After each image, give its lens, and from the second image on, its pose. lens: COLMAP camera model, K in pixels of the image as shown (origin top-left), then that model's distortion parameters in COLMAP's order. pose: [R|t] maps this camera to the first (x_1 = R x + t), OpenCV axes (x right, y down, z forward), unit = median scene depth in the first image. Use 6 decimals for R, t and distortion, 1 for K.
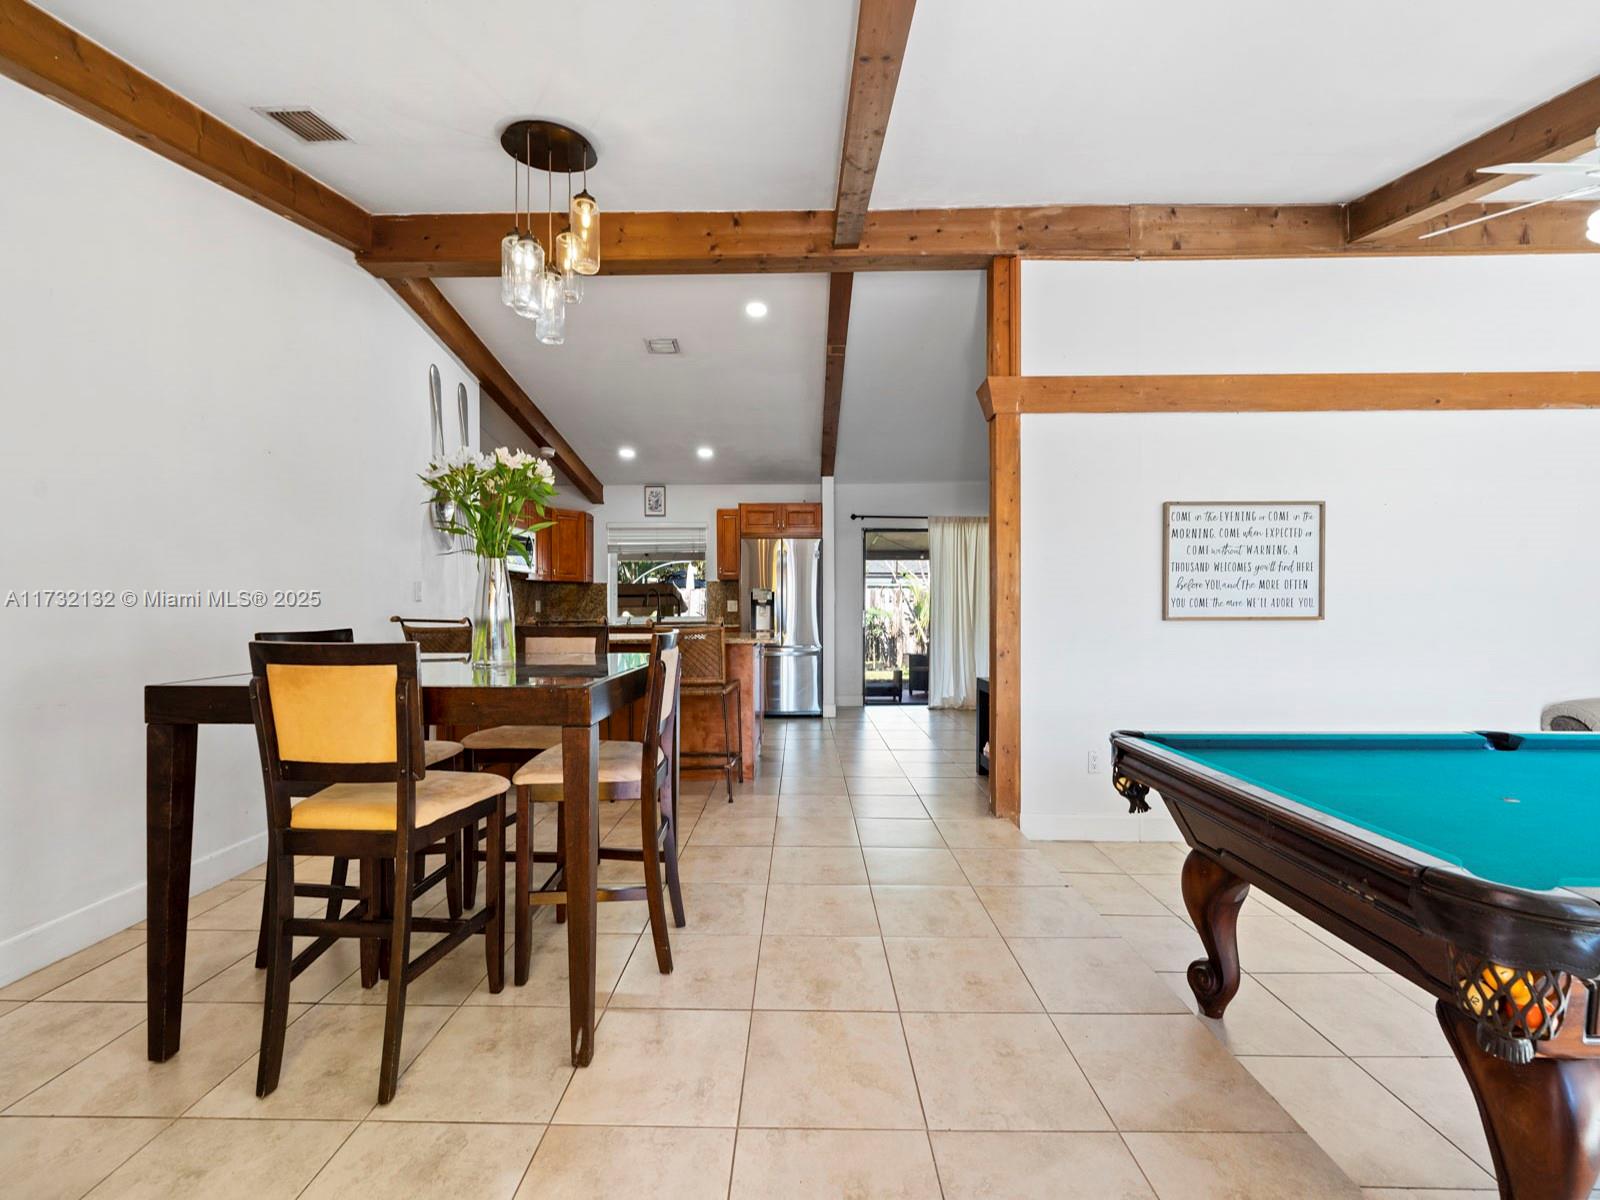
lens RADIAL K [[645.8, 0, 794.1], [0, 645.8, 609.8], [0, 0, 1]] dist [-0.001270, -0.000310]
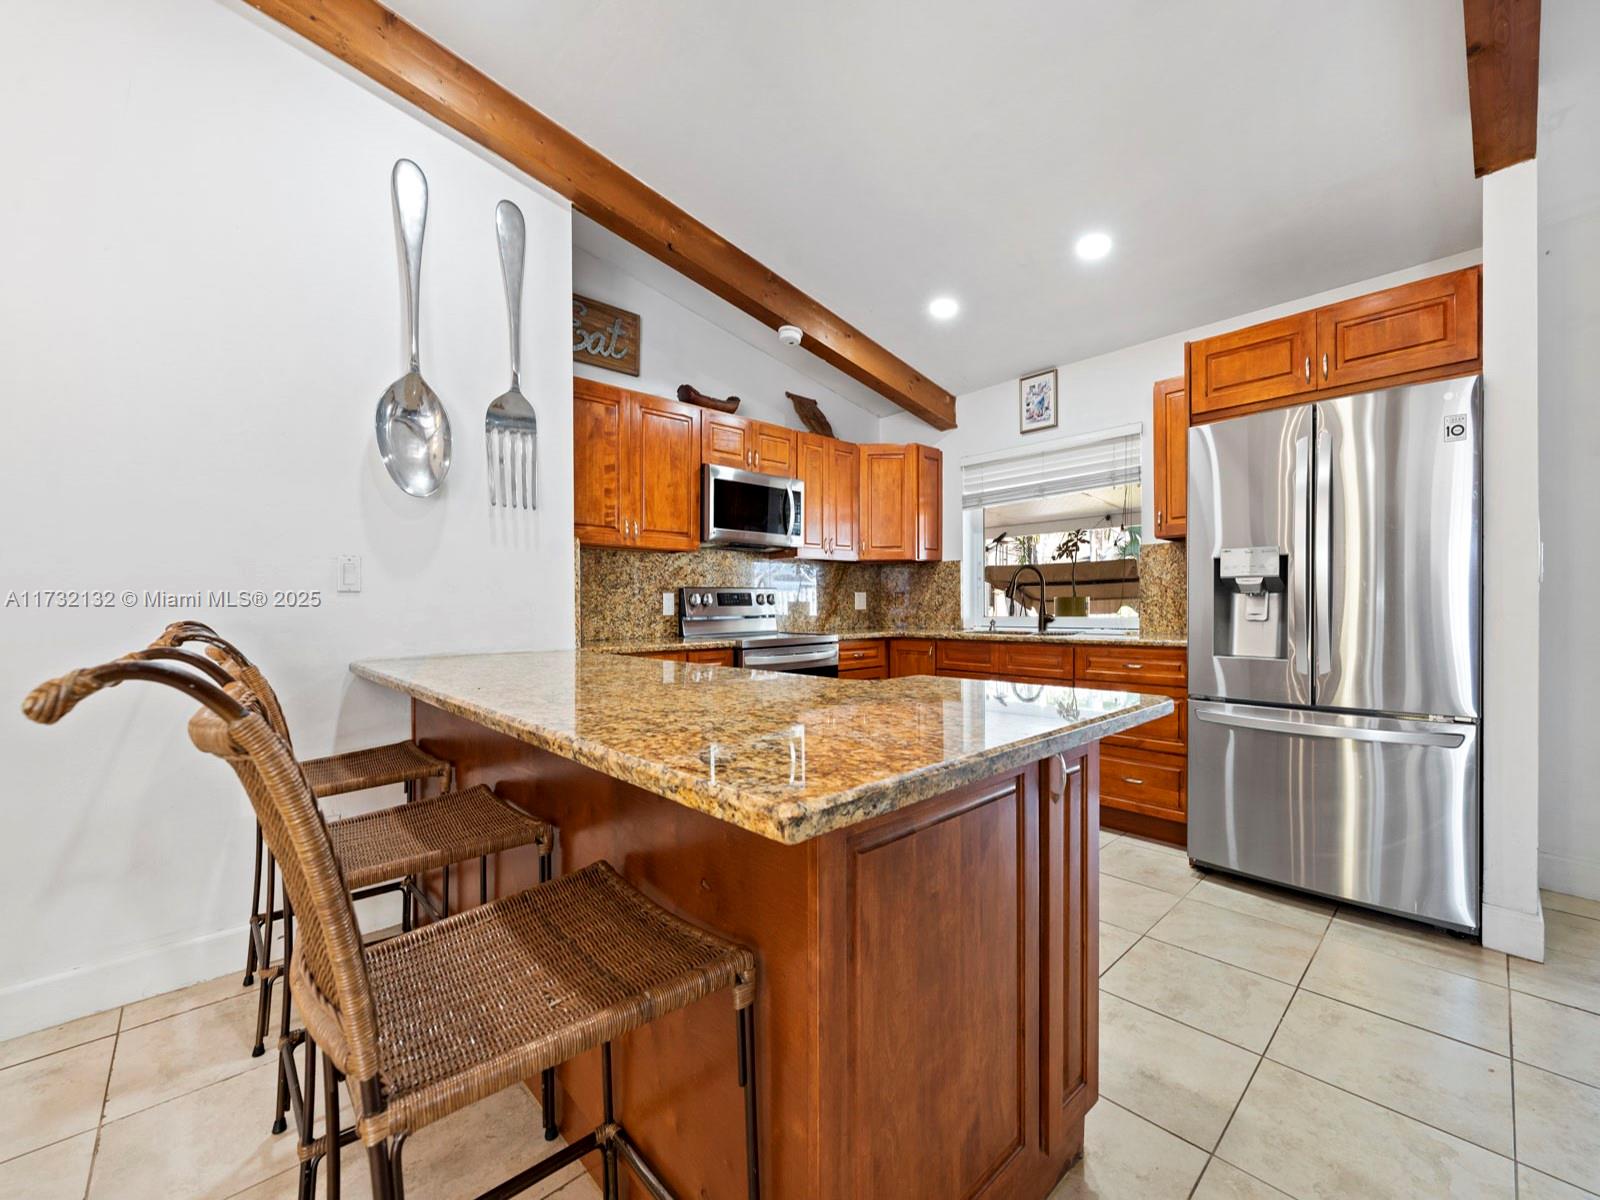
lens RADIAL K [[645.8, 0, 794.1], [0, 645.8, 609.8], [0, 0, 1]] dist [-0.001270, -0.000310]
pose [[0.681646, -0.000263, -0.731682, 0.048729], [0.005634, 0.999972, 0.004890, 0.000383], [0.731661, -0.007456, 0.681628, 0.611358]]
